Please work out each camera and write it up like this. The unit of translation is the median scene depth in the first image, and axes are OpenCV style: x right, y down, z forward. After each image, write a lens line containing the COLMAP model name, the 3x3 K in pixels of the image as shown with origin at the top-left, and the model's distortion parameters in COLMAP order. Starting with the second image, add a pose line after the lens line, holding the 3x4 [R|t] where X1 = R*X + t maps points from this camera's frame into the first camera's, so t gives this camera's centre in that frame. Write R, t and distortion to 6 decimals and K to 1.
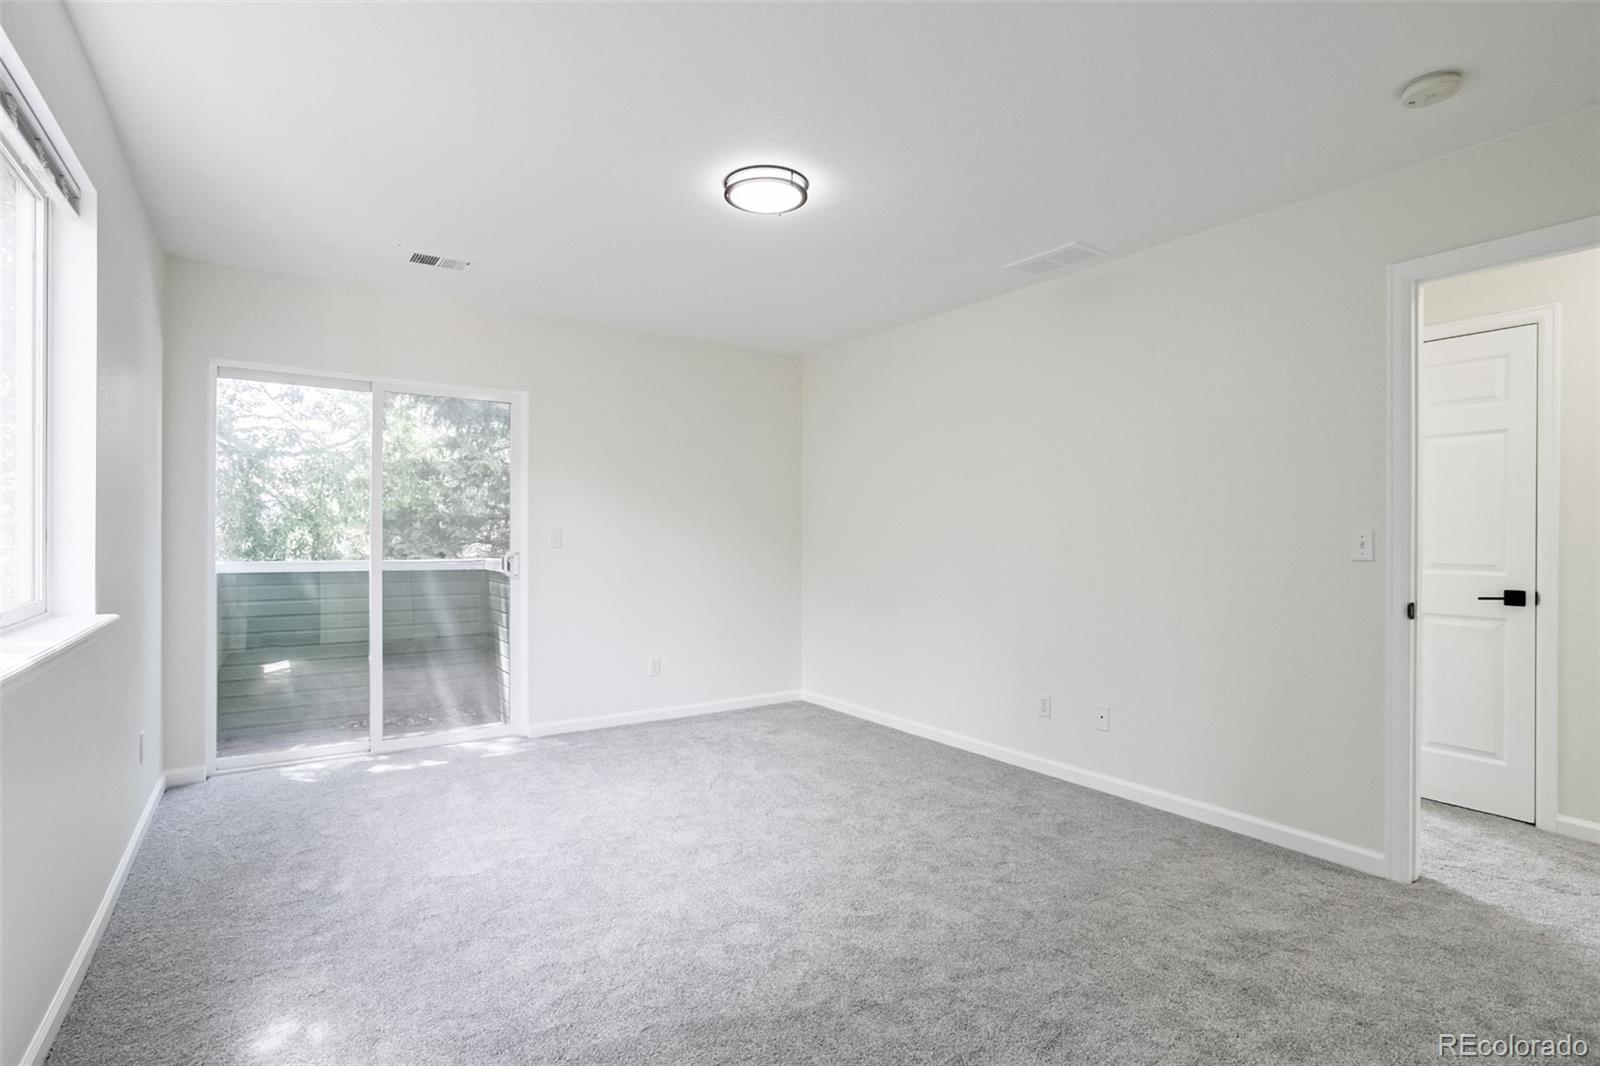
lens RADIAL K [[770.5, 0, 801.1], [0, 770.5, 530.9], [0, 0, 1]] dist [-0.056419, 0.028590]
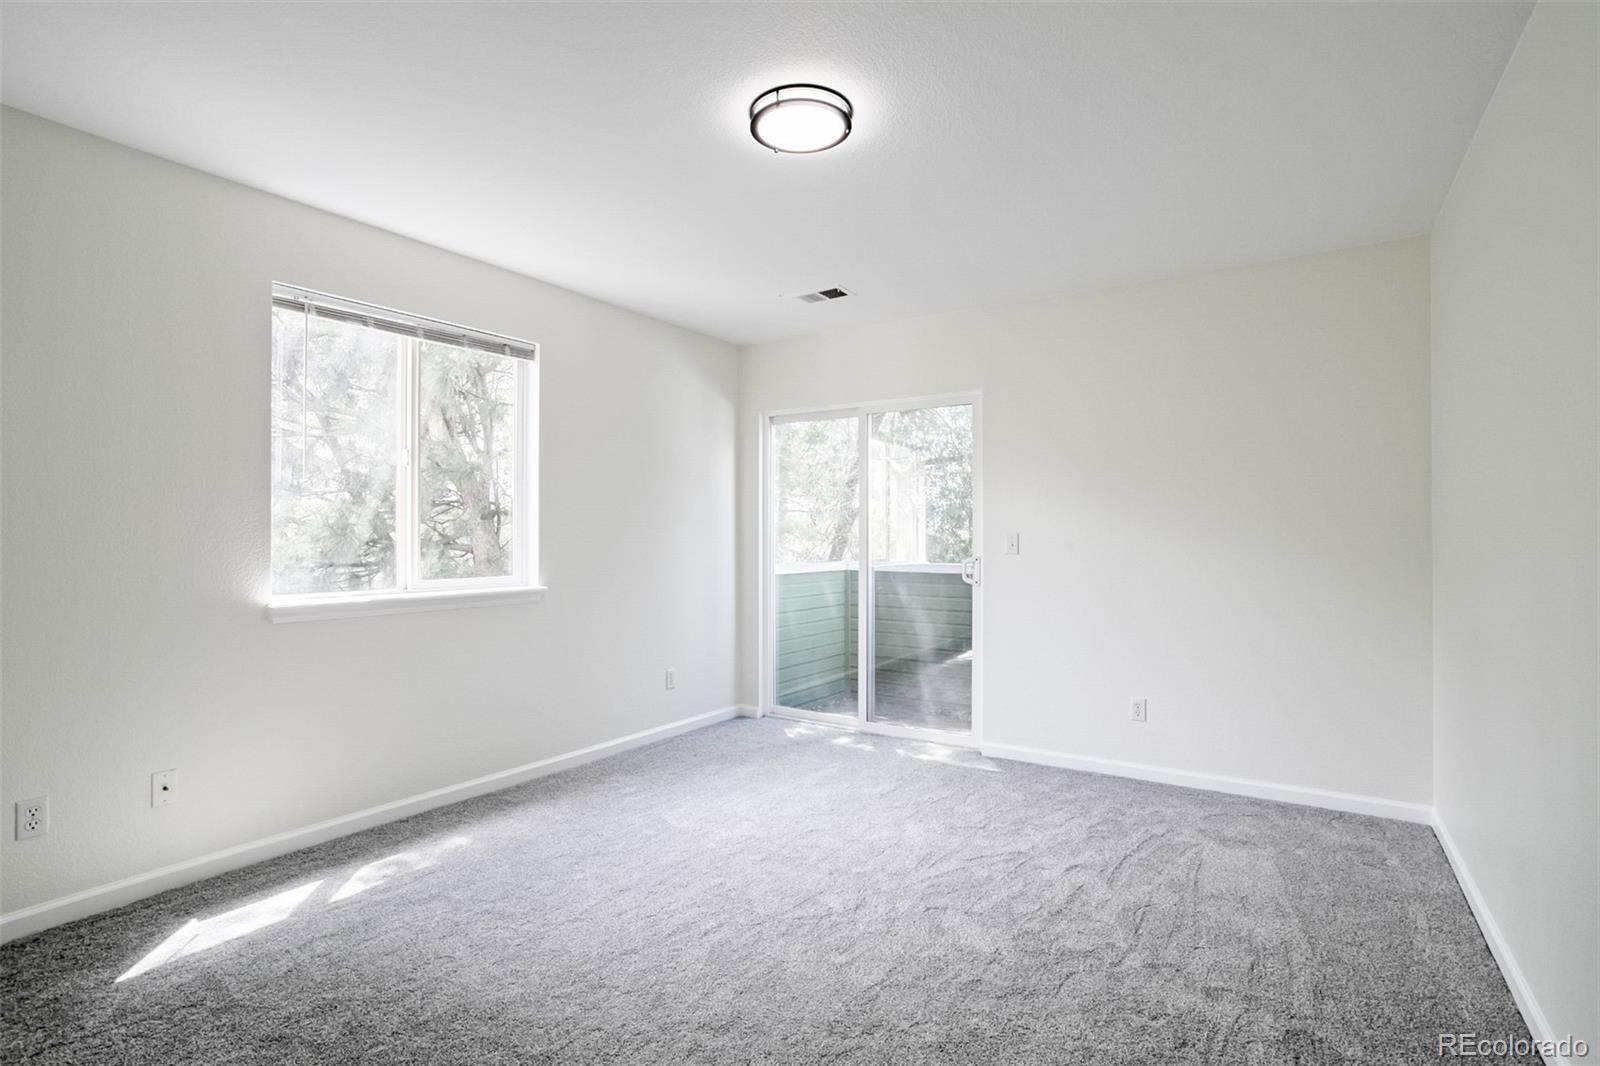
lens RADIAL K [[770.5, 0, 794.6], [0, 770.5, 533.4], [0, 0, 1]] dist [-0.056419, 0.028590]
pose [[0.367691, -0.008695, -0.929907, 0.487159], [0.002695, 0.999962, -0.008285, 0.004437], [0.929944, 0.000541, 0.367700, 0.478837]]
